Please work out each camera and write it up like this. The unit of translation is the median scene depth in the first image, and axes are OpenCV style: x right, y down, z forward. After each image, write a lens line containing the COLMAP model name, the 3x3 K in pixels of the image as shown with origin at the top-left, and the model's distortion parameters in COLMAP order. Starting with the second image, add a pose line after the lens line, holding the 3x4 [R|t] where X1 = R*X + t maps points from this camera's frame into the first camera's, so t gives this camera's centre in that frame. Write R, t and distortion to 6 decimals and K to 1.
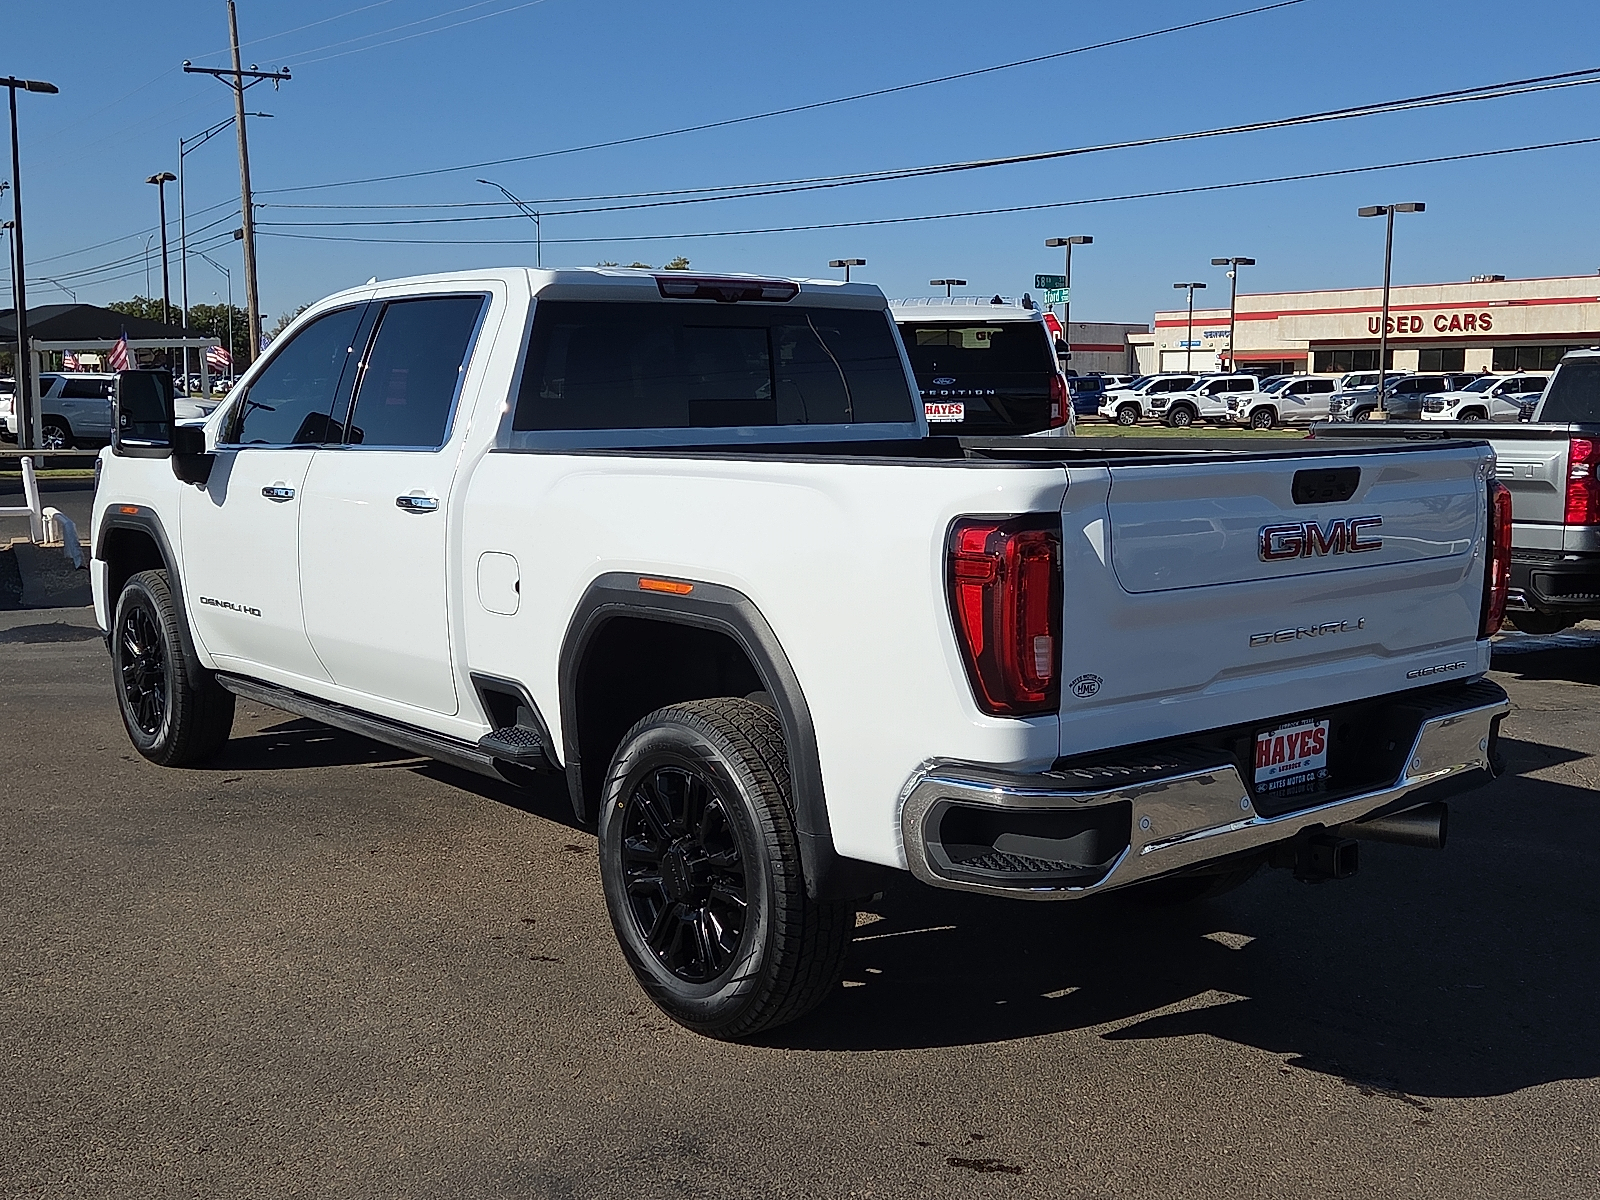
lens RADIAL K [[1755.6, 0, 804.2], [0, 1755.6, 606.1], [0, 0, 1]] dist [0.044225, 0.000000]
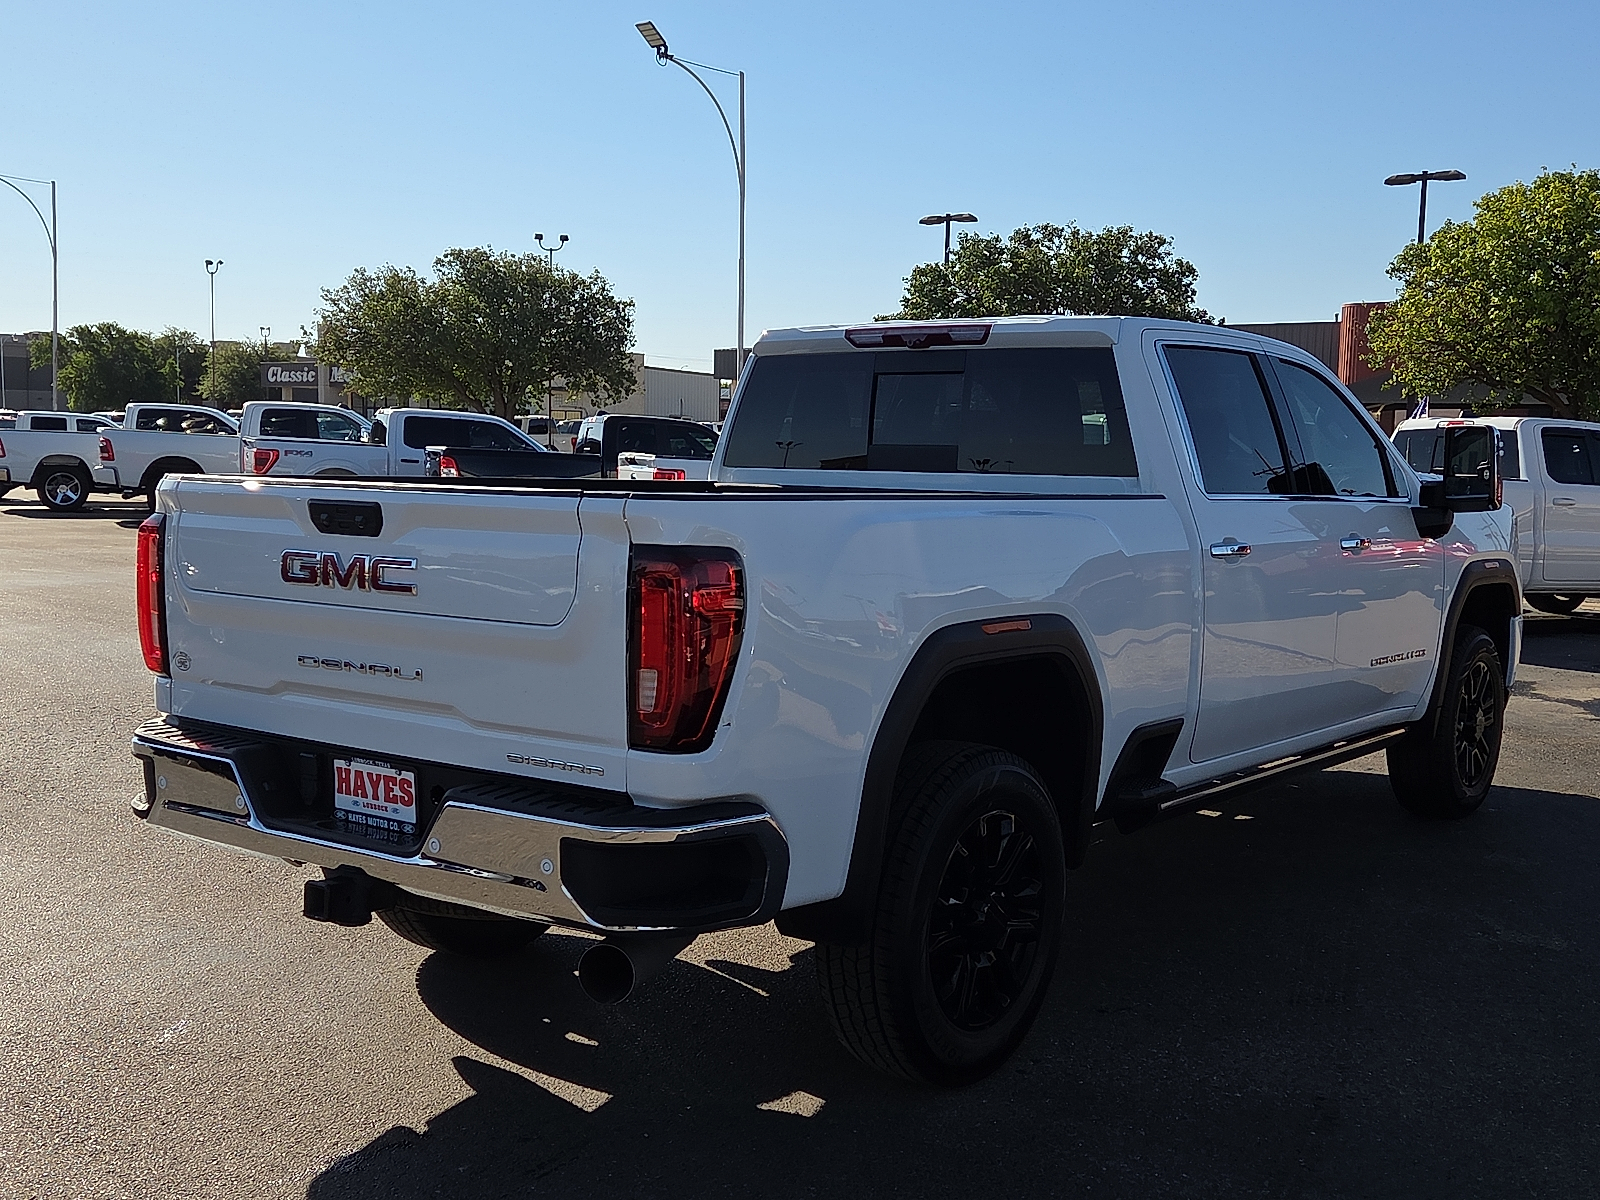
lens RADIAL K [[1755.6, 0, 802.1], [0, 1755.6, 604.0], [0, 0, 1]] dist [0.044225, 0.000000]
pose [[0.208192, 0.087247, -0.974189, 1.284158], [-0.130882, 0.989541, 0.060651, -0.111533], [0.969291, 0.114876, 0.217434, 1.020037]]
